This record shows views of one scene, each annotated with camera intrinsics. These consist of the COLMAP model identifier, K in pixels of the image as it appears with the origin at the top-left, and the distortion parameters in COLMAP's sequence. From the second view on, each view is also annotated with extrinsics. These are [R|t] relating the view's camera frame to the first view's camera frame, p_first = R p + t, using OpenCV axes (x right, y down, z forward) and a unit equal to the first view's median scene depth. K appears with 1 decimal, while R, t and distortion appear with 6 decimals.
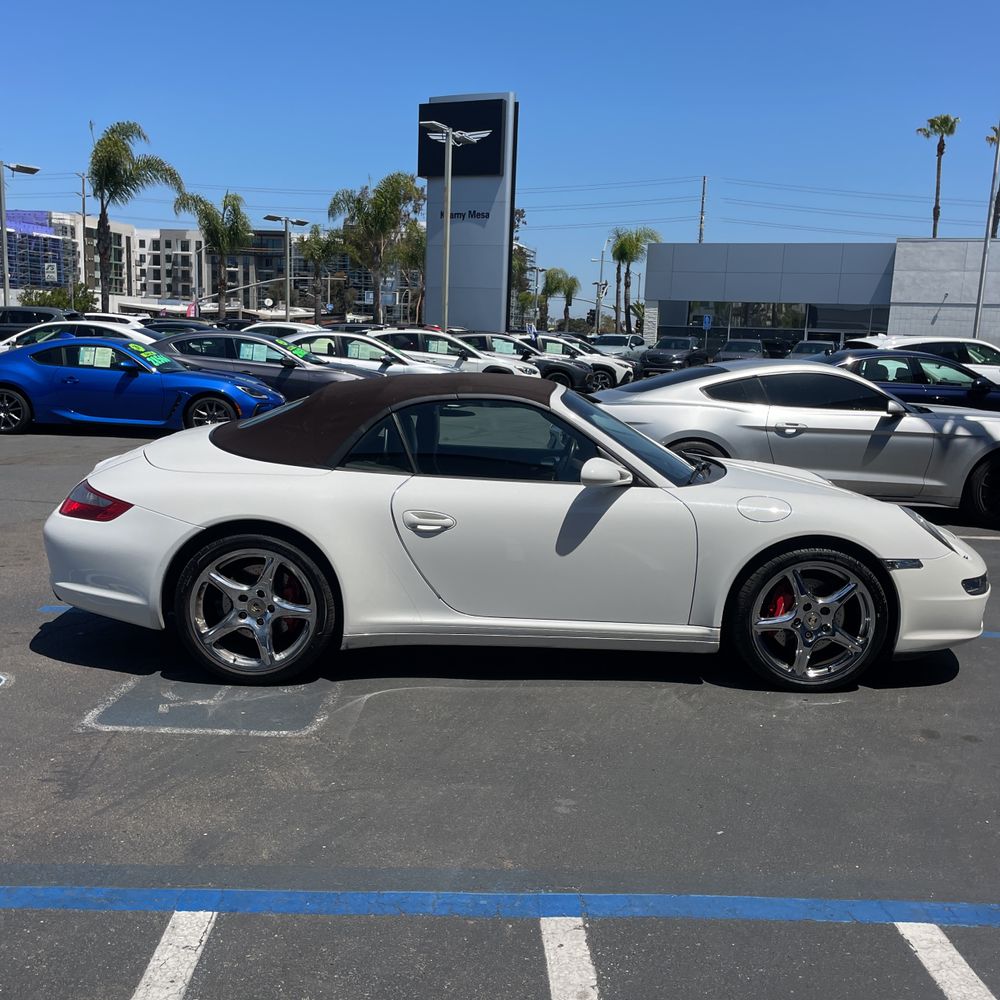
lens RADIAL K [[995.8, 0, 492.7], [0, 995.8, 493.3], [0, 0, 1]] dist [0.103809, -0.156102]
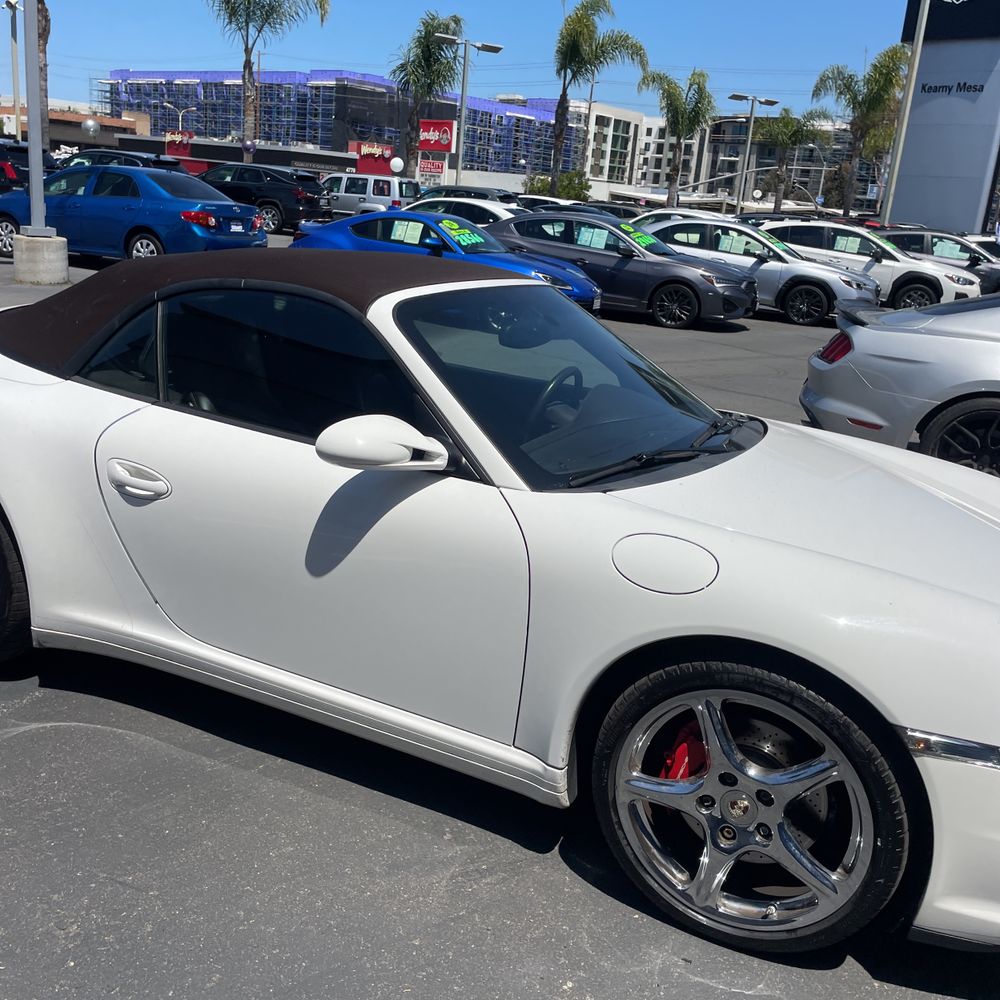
lens RADIAL K [[1003.5, 0, 503.1], [0, 1003.5, 477.7], [0, 0, 1]] dist [0.096266, -0.132199]
pose [[0.891875, 0.157617, -0.423929, 0.051917], [-0.121483, 0.986351, 0.111147, -0.009127], [0.435661, -0.047629, 0.898850, 0.067806]]
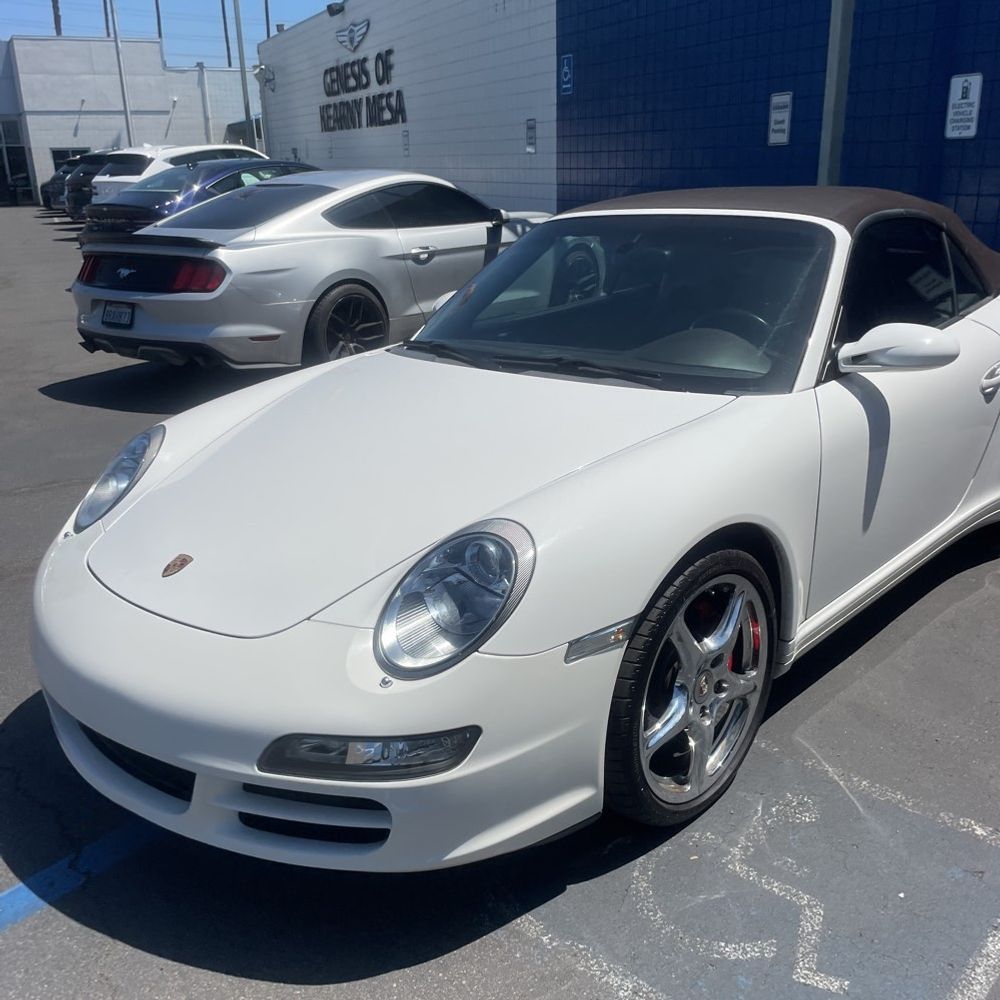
lens RADIAL K [[1014.9, 0, 485.8], [0, 1014.9, 500.3], [0, 0, 1]] dist [0.017020, 0.000701]
pose [[0.657974, -0.292230, 0.694026, -0.083362], [0.166433, 0.955273, 0.244444, -0.017075], [-0.734418, -0.045329, 0.677182, 0.096350]]
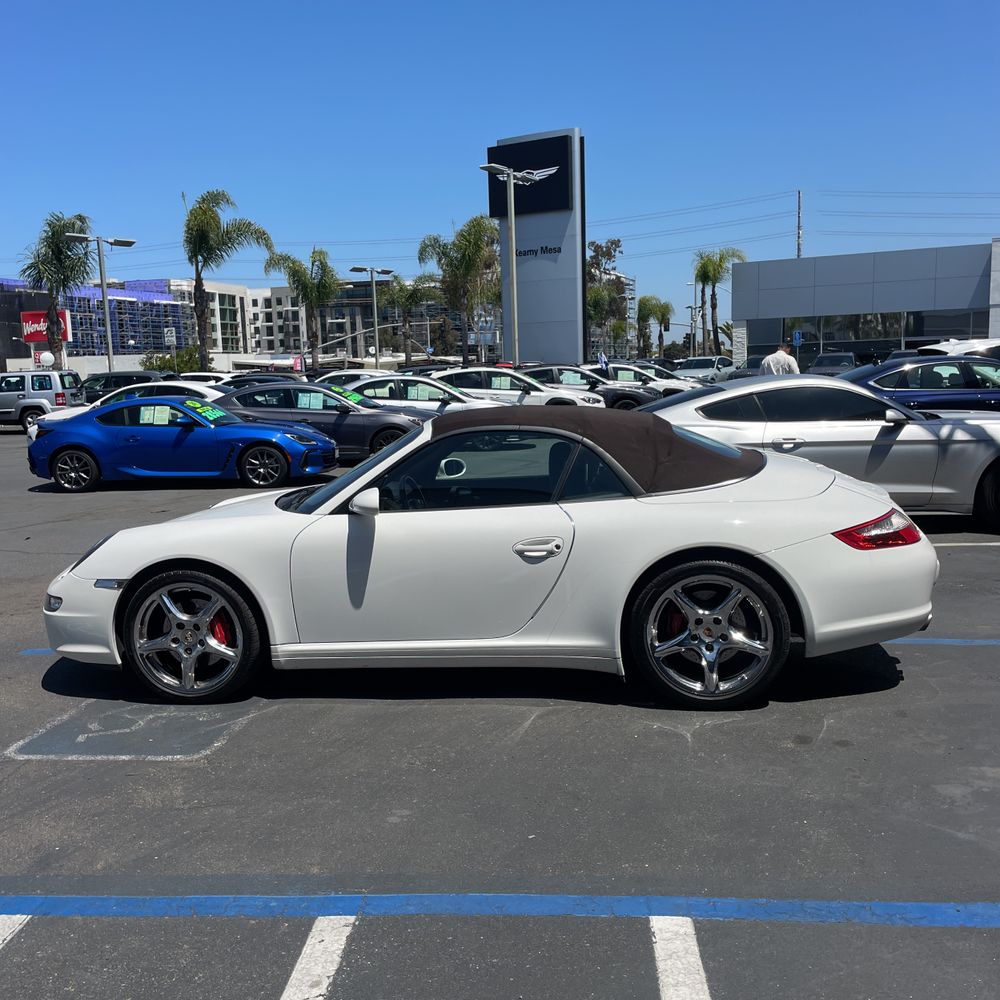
lens RADIAL K [[995.7, 0, 500.0], [0, 995.7, 500.0], [0, 0, 1]] dist [0.101694, -0.143387]
pose [[0.992841, -0.054318, -0.106378, 0.029990], [0.051436, 0.998236, -0.029651, 0.001603], [0.107801, 0.023967, 0.993884, -0.004516]]
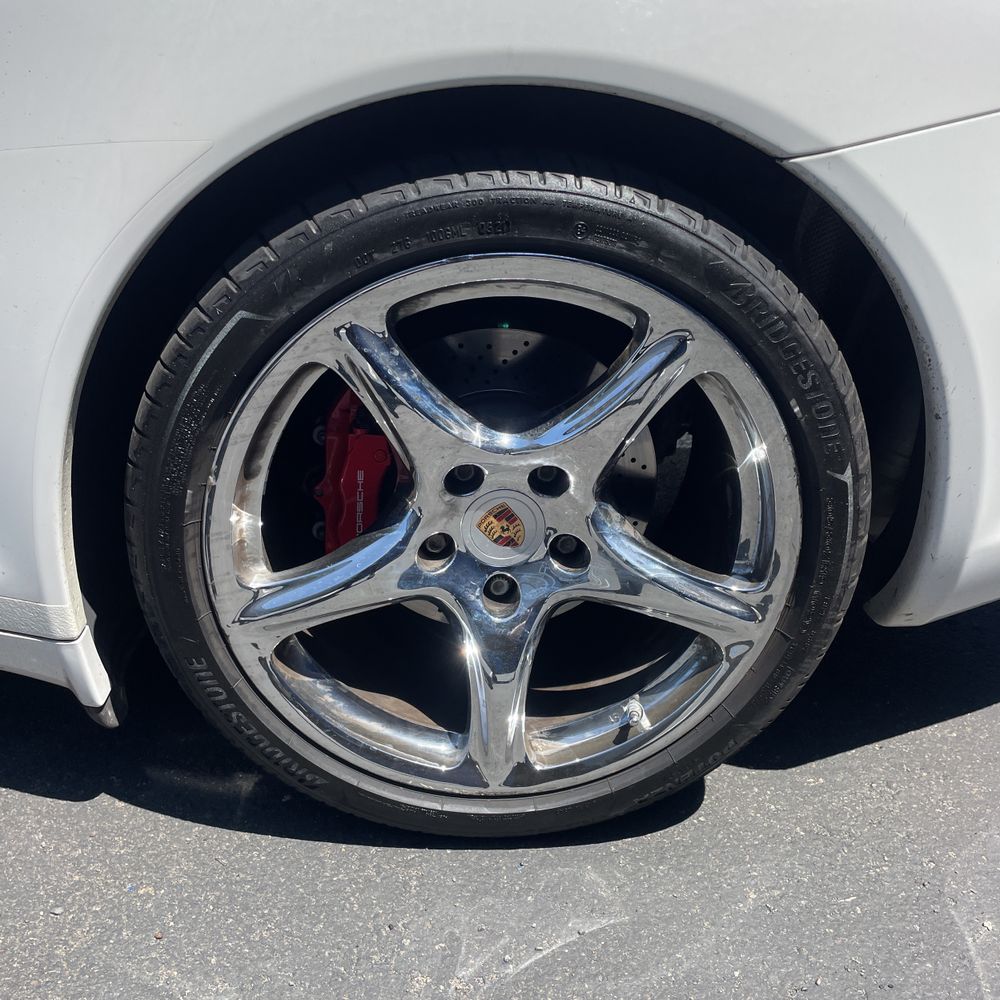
lens RADIAL K [[1003.5, 0, 503.1], [0, 1003.5, 477.7], [0, 0, 1]] dist [0.096266, -0.132199]
pose [[0.992677, -0.002612, 0.120770, 0.038751], [-0.028847, 0.965716, 0.257994, 0.007707], [-0.117304, -0.259589, 0.958568, 0.101923]]
